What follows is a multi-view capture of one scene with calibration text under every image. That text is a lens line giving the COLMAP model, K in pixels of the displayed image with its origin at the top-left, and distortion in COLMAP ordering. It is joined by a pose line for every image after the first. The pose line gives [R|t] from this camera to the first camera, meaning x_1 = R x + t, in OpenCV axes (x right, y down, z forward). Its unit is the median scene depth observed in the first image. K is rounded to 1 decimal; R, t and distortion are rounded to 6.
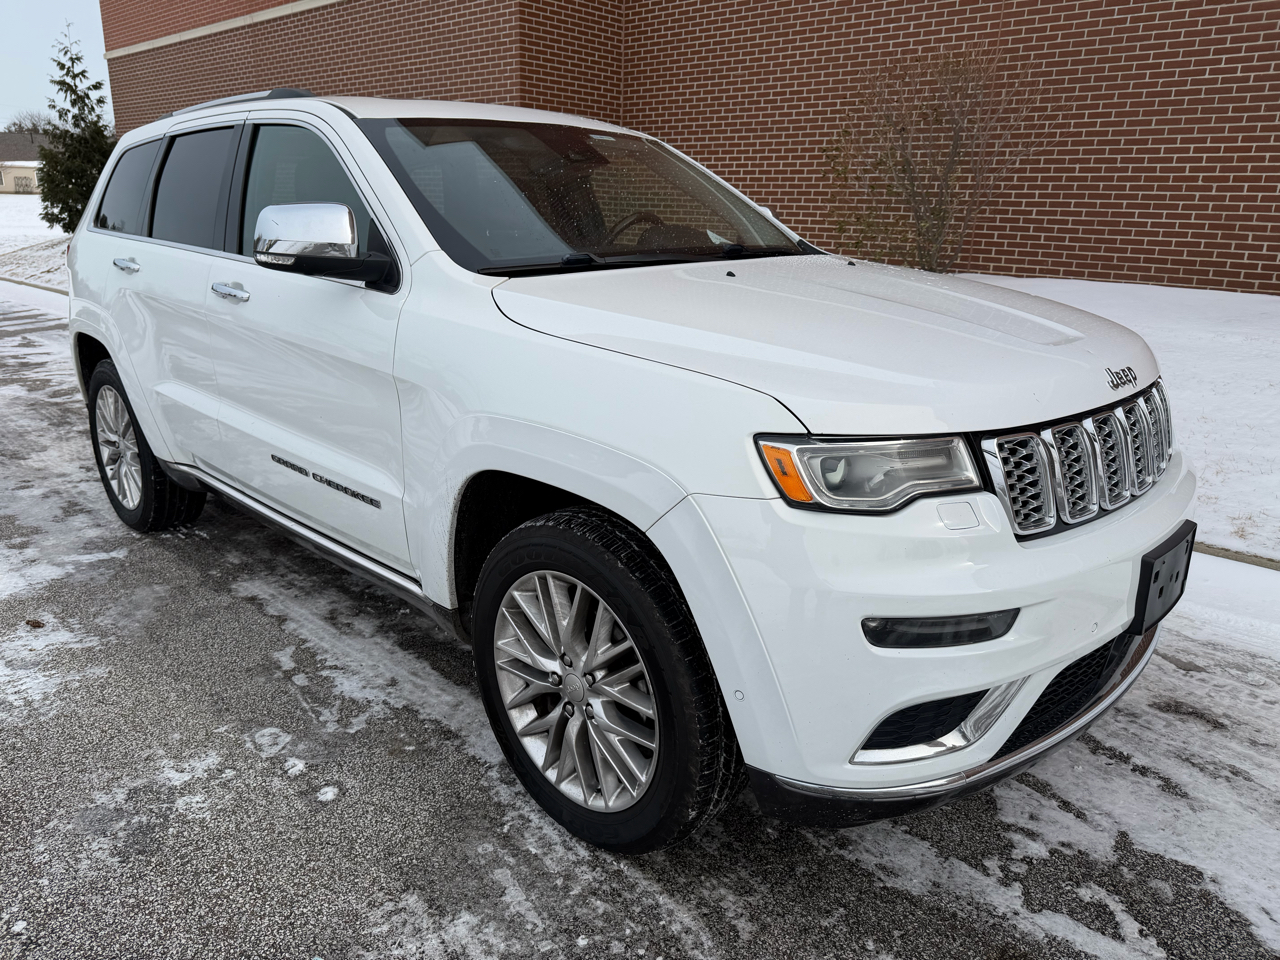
lens RADIAL K [[907.2, 0, 635.0], [0, 907.2, 480.9], [0, 0, 1]] dist [0.017655, -0.021968]
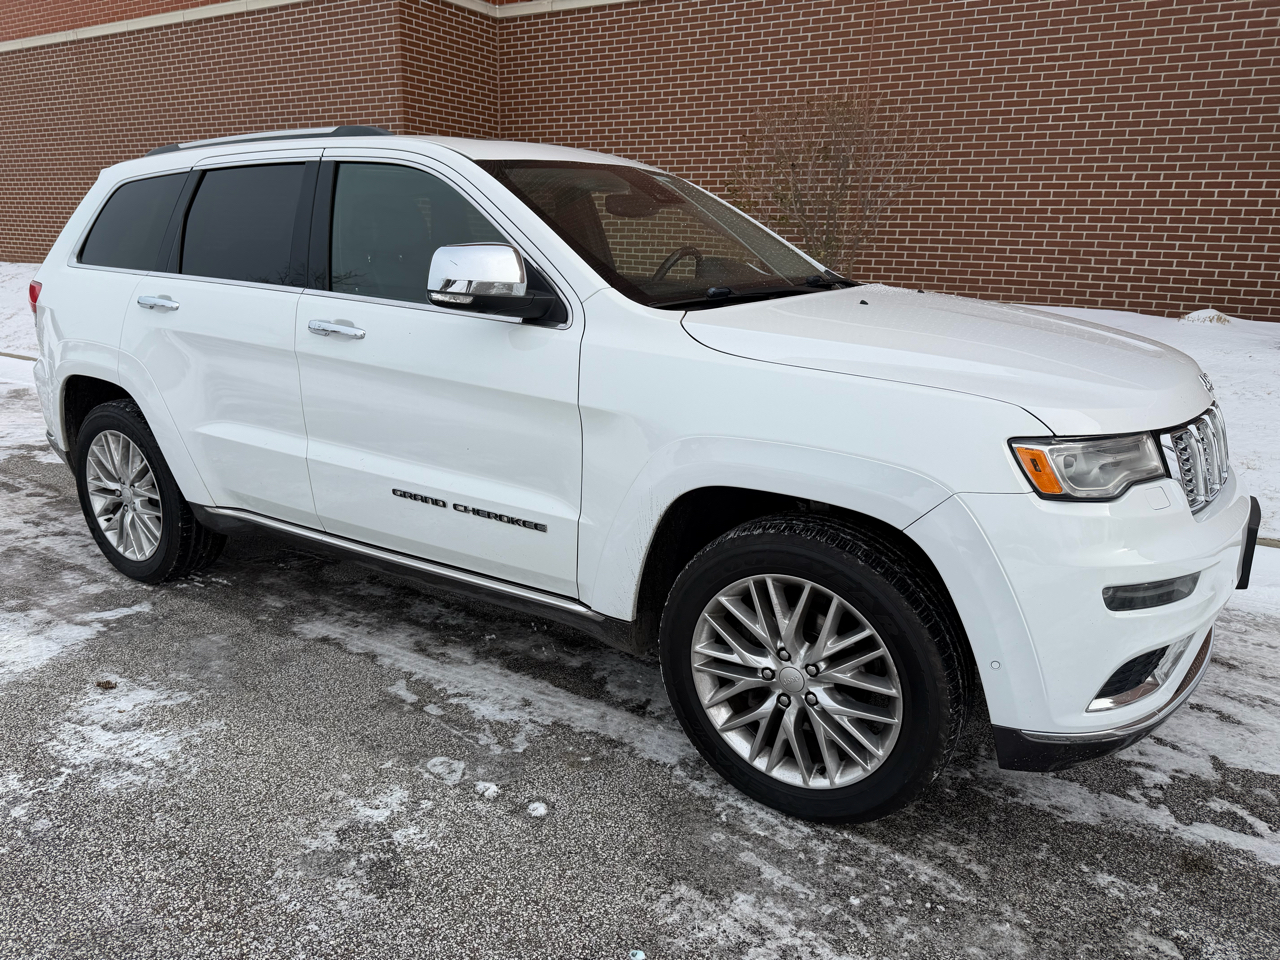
lens RADIAL K [[907.2, 0, 636.2], [0, 907.2, 482.2], [0, 0, 1]] dist [0.017655, -0.021968]
pose [[0.978929, -0.055868, 0.196411, -0.272226], [0.060606, 0.997996, -0.018192, -0.001494], [-0.195001, 0.029712, 0.980353, -0.030592]]
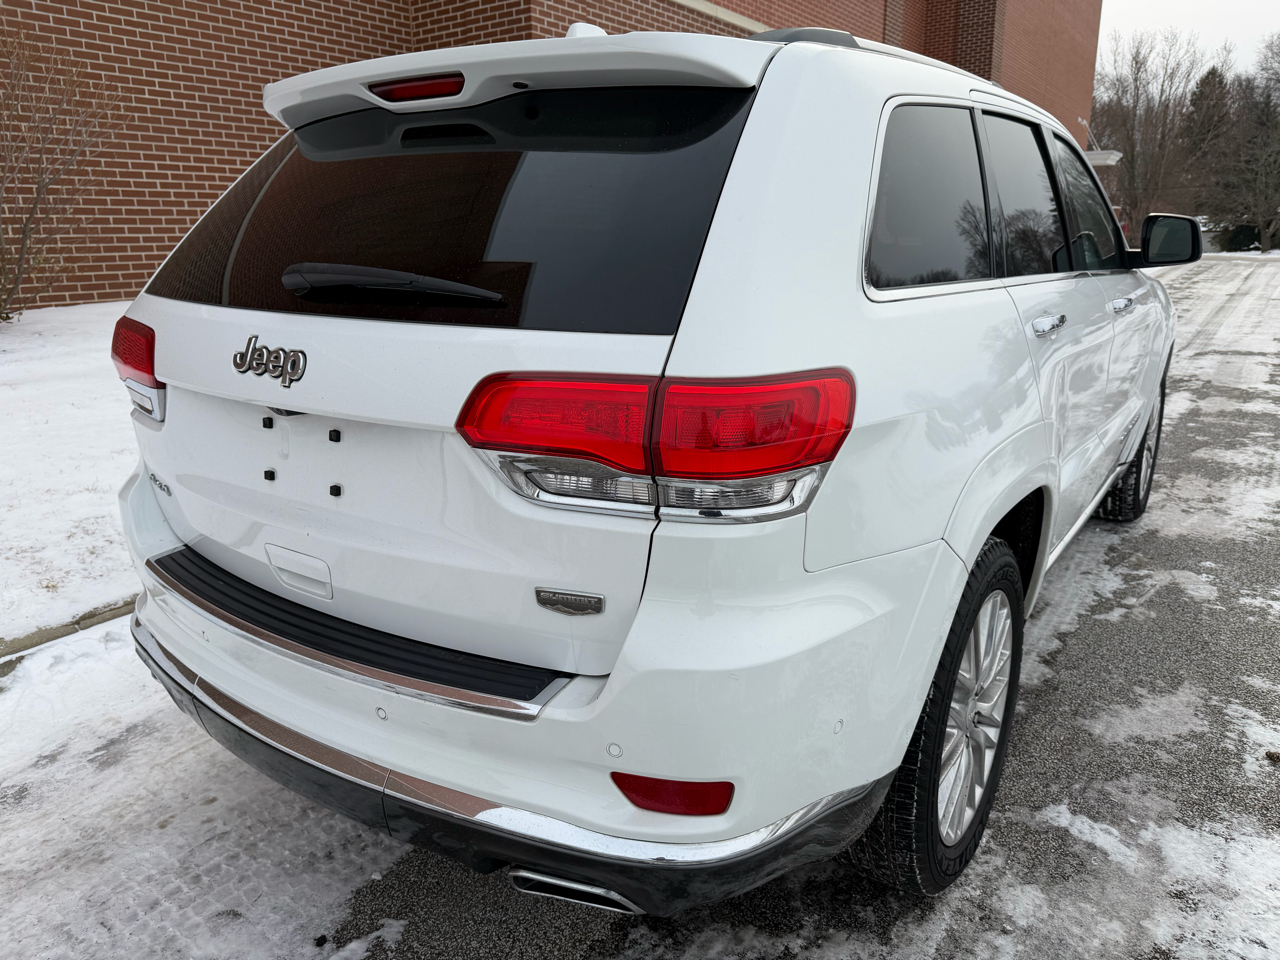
lens RADIAL K [[907.2, 0, 639.4], [0, 907.2, 481.2], [0, 0, 1]] dist [0.017655, -0.021968]
pose [[-0.167858, -0.278800, 0.945566, -1.134123], [0.293065, 0.901697, 0.317891, -0.424290], [-0.941242, 0.330473, -0.069651, 1.364683]]
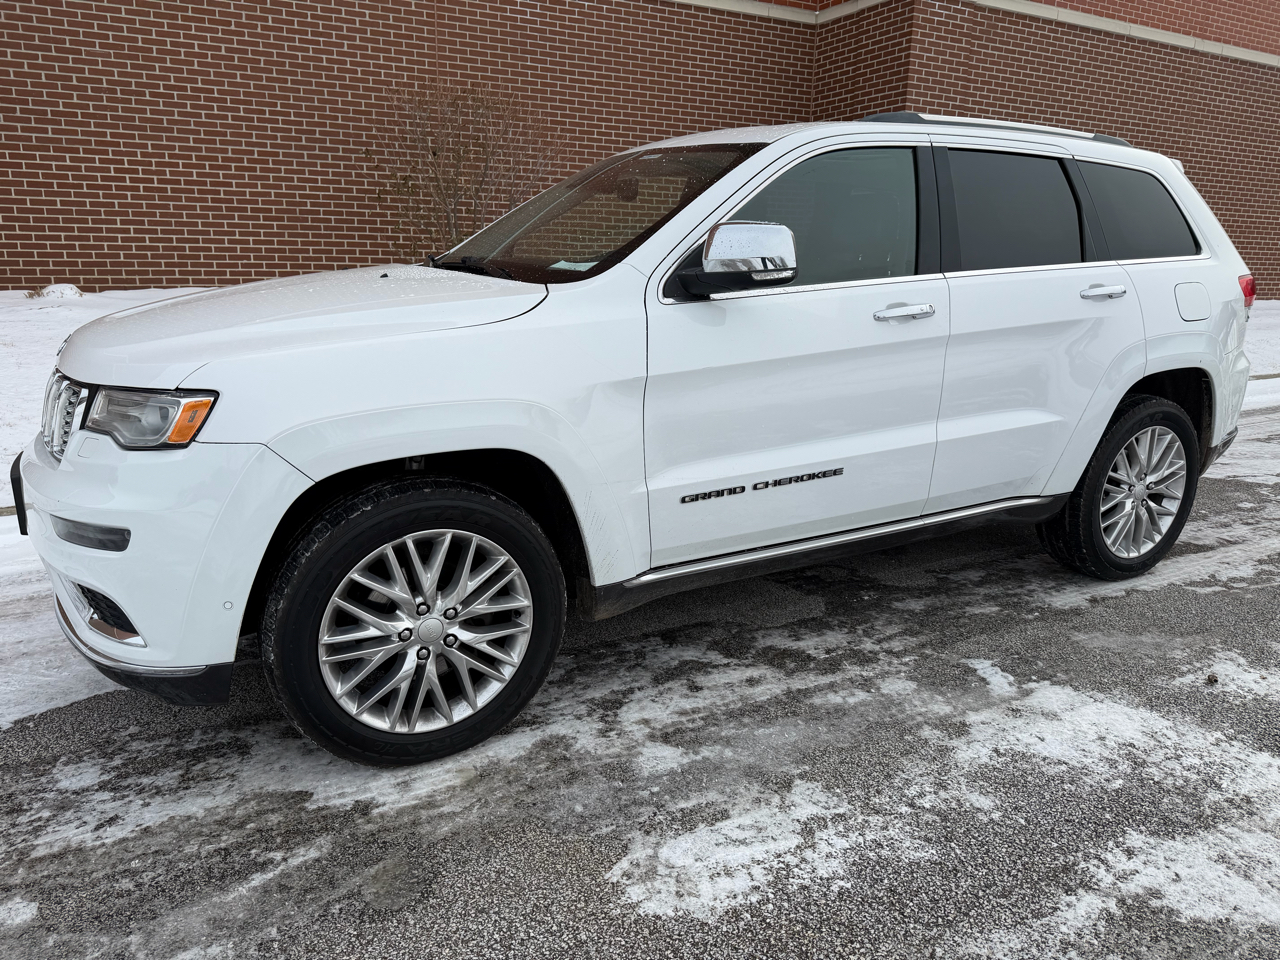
lens RADIAL K [[907.2, 0, 638.7], [0, 907.2, 479.5], [0, 0, 1]] dist [0.017655, -0.021968]
pose [[0.311595, -0.248702, 0.917091, -1.505030], [0.265533, 0.949481, 0.167267, -0.317954], [-0.912360, 0.191399, 0.361892, 1.062747]]
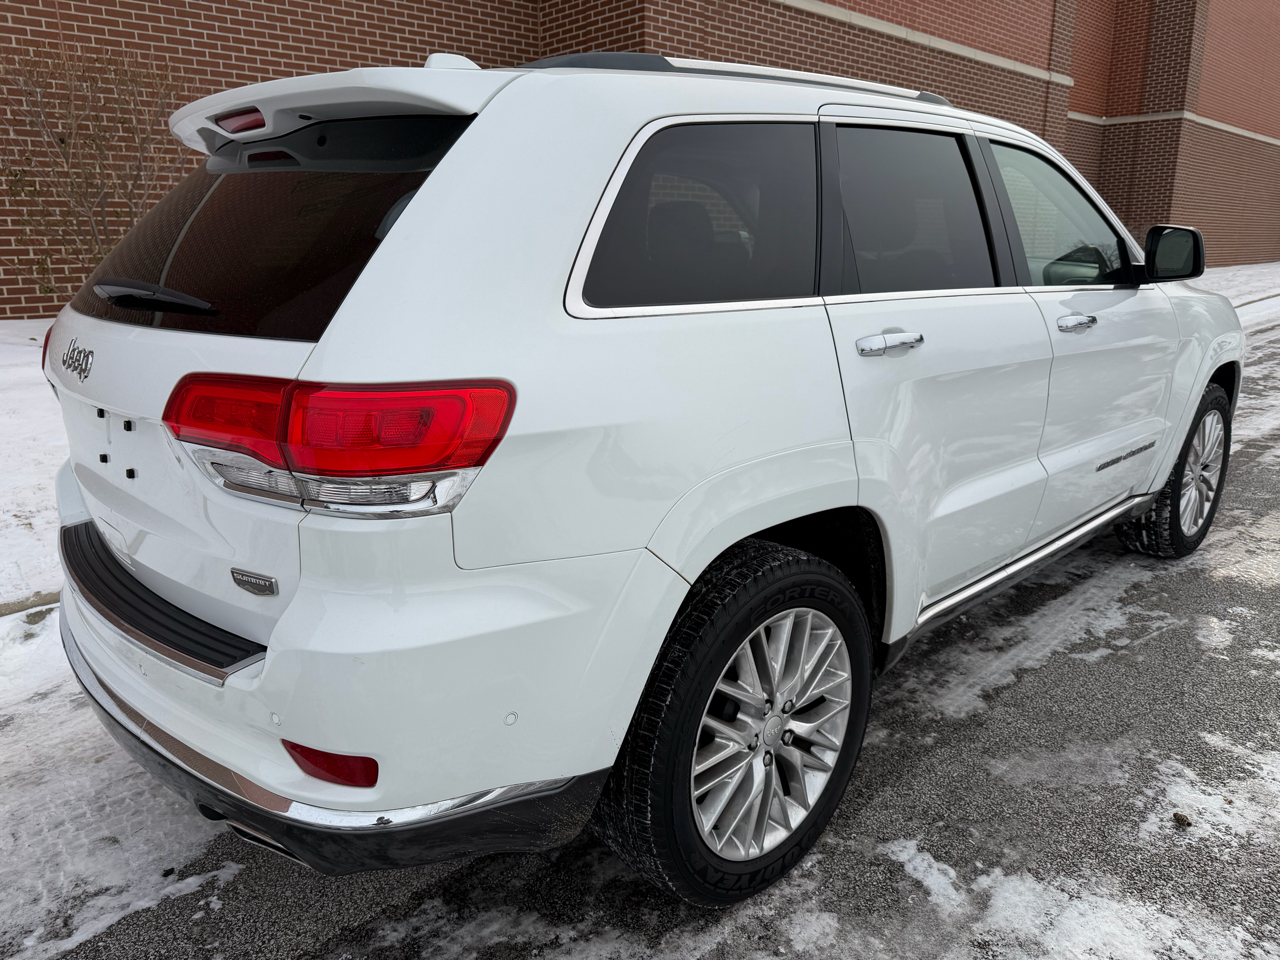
lens RADIAL K [[907.2, 0, 640.6], [0, 907.2, 481.9], [0, 0, 1]] dist [0.017655, -0.021968]
pose [[0.029095, -0.275315, 0.960914, -1.174688], [0.301800, 0.918876, 0.254133, -0.361213], [-0.952927, 0.282610, 0.109825, 1.146246]]
